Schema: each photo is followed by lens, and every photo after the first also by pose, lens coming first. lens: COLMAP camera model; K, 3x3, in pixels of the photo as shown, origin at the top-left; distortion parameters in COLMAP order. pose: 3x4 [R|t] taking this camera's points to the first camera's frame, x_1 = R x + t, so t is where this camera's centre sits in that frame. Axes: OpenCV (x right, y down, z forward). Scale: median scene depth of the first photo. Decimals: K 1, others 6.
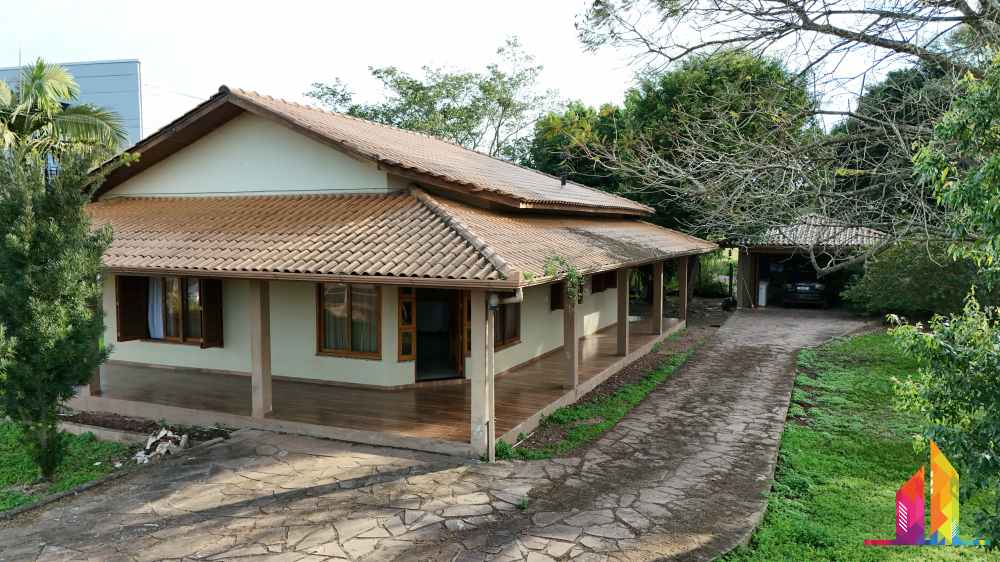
lens RADIAL K [[739.3, 0, 502.0], [0, 739.3, 280.6], [0, 0, 1]] dist [0.073453, -0.056352]
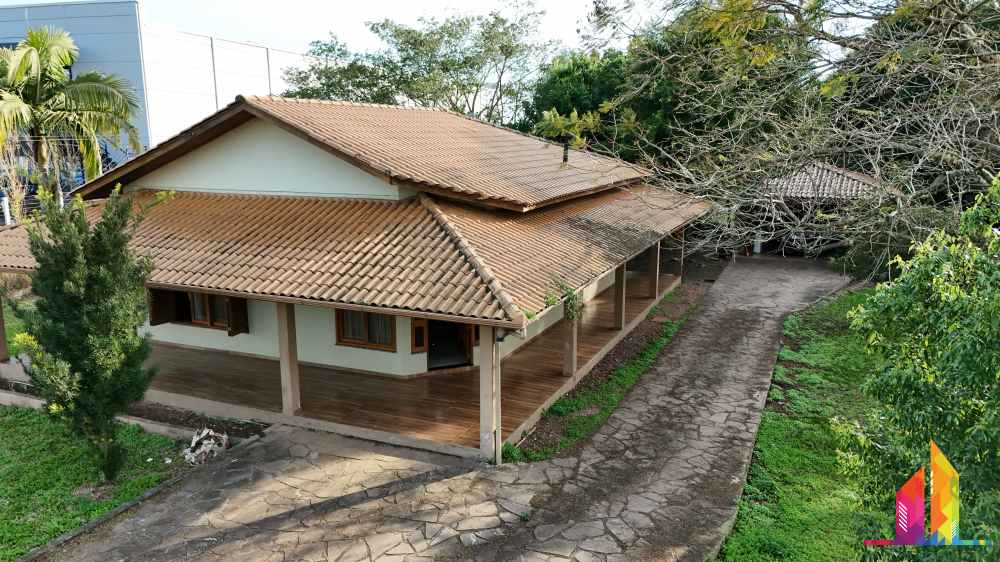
lens RADIAL K [[739.3, 0, 502.0], [0, 739.3, 279.4], [0, 0, 1]] dist [0.073453, -0.056352]
pose [[0.999988, -0.003430, -0.003457, -0.003459], [0.003838, 0.992057, 0.125734, -0.163375], [0.002999, -0.125746, 0.992058, -0.082044]]
